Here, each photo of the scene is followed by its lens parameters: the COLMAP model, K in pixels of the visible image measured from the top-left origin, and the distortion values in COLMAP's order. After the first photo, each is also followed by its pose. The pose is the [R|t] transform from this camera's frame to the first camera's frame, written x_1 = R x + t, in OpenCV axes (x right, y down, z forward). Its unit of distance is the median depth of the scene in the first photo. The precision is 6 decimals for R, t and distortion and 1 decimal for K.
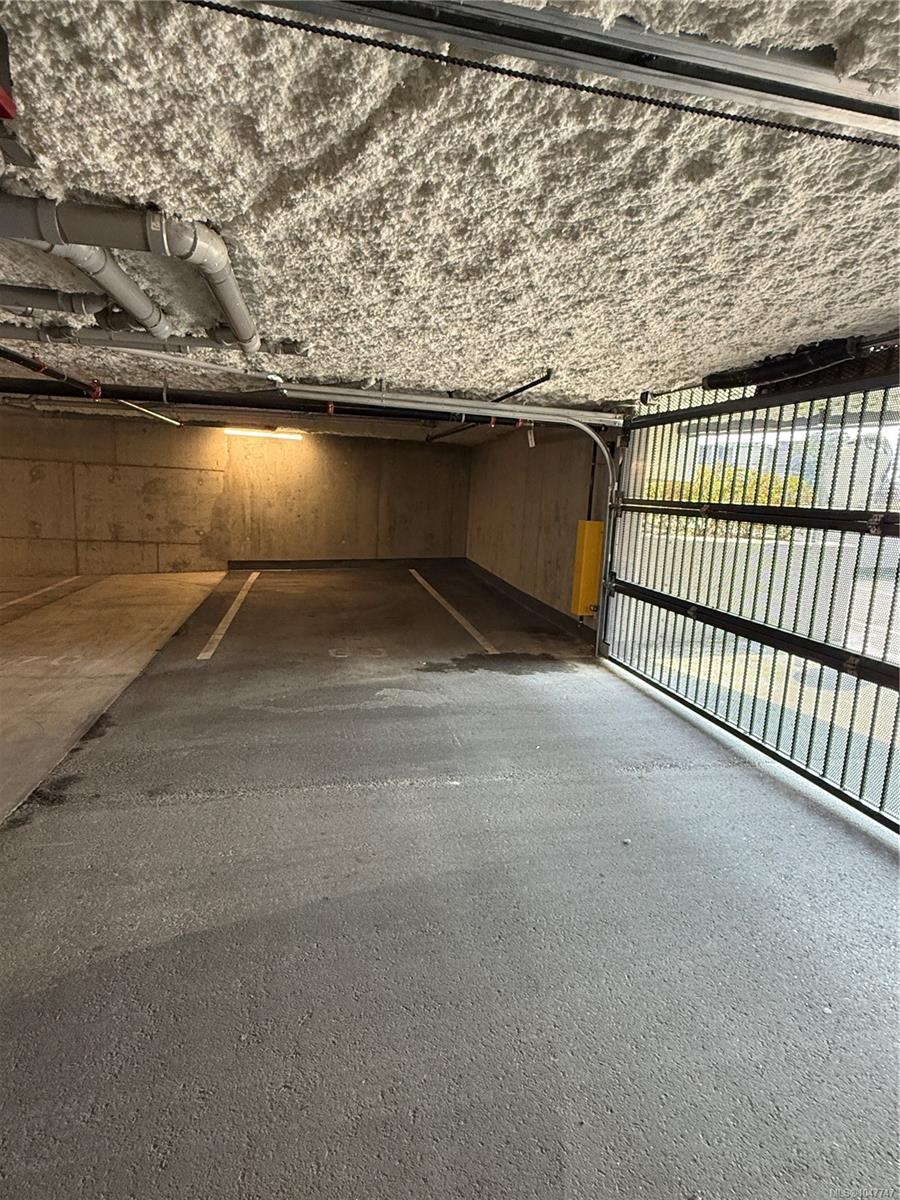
lens RADIAL K [[628.5, 0, 453.1], [0, 628.5, 595.8], [0, 0, 1]] dist [-0.000436, 0.000015]
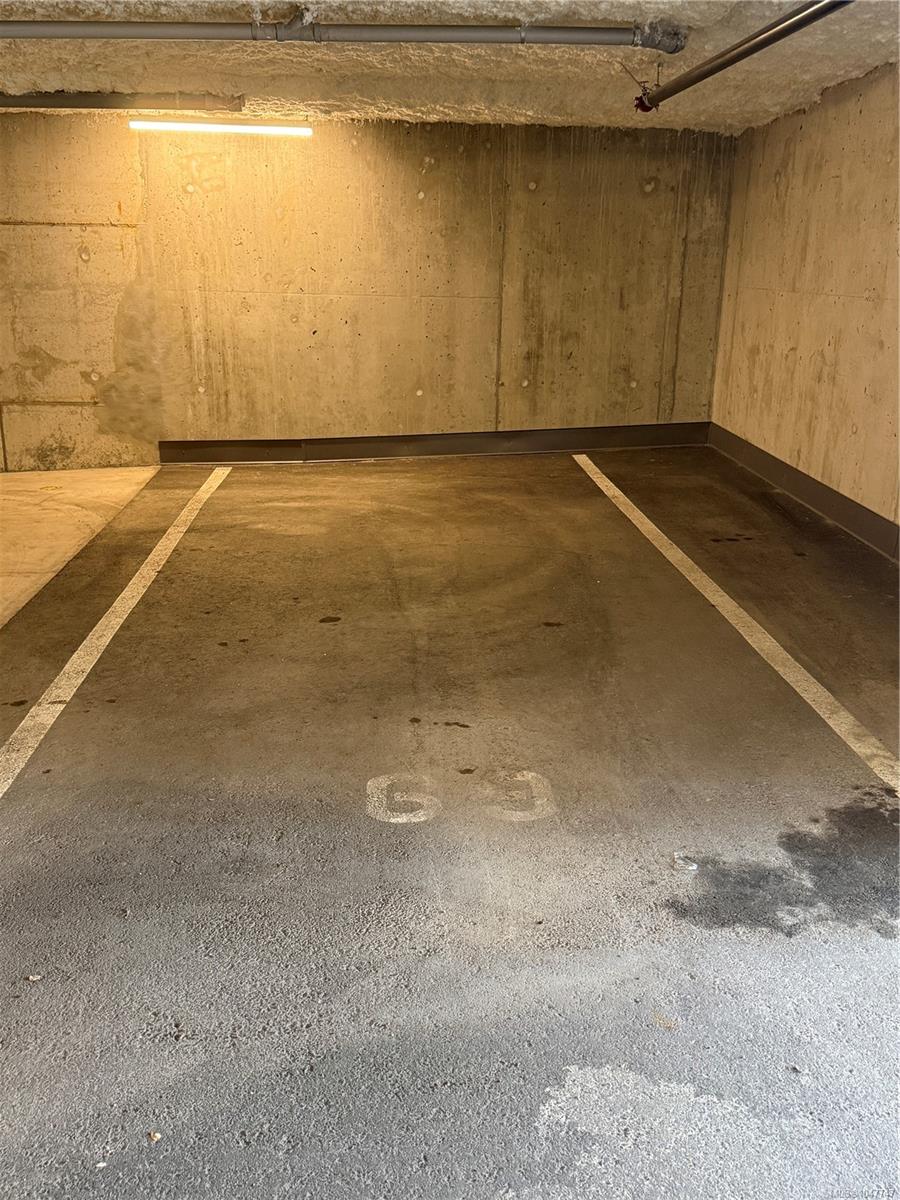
lens RADIAL K [[1108.0, 0, 451.3], [0, 1108.0, 603.5], [0, 0, 1]] dist [0.077723, 0.000000]
pose [[0.988428, 0.007494, -0.151506, -0.040532], [0.011349, 0.992326, 0.123128, -0.038024], [0.151266, -0.123423, 0.980758, 0.263123]]
